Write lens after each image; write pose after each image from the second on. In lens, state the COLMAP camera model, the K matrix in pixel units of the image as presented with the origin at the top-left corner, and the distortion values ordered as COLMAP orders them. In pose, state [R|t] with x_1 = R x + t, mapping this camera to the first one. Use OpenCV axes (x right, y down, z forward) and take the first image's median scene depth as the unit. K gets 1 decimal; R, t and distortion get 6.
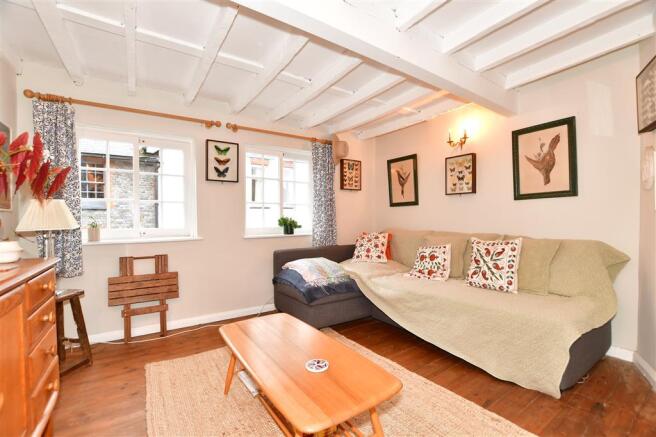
lens RADIAL K [[291.3, 0, 328.0], [0, 291.3, 218.5], [0, 0, 1]] dist [-0.017937, 0.000126]
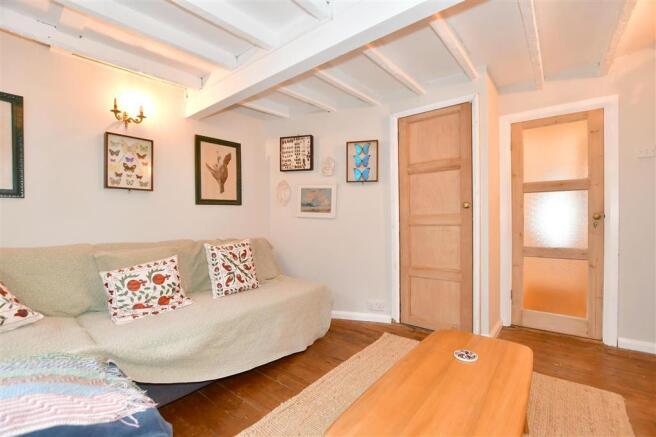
lens RADIAL K [[291.3, 0, 328.0], [0, 291.3, 218.5], [0, 0, 1]] dist [-0.017937, 0.000126]
pose [[-0.287518, 0.013626, 0.957678, -0.479295], [0.008160, 0.999897, -0.011777, 0.001159], [-0.957740, 0.004429, -0.287600, 0.928441]]
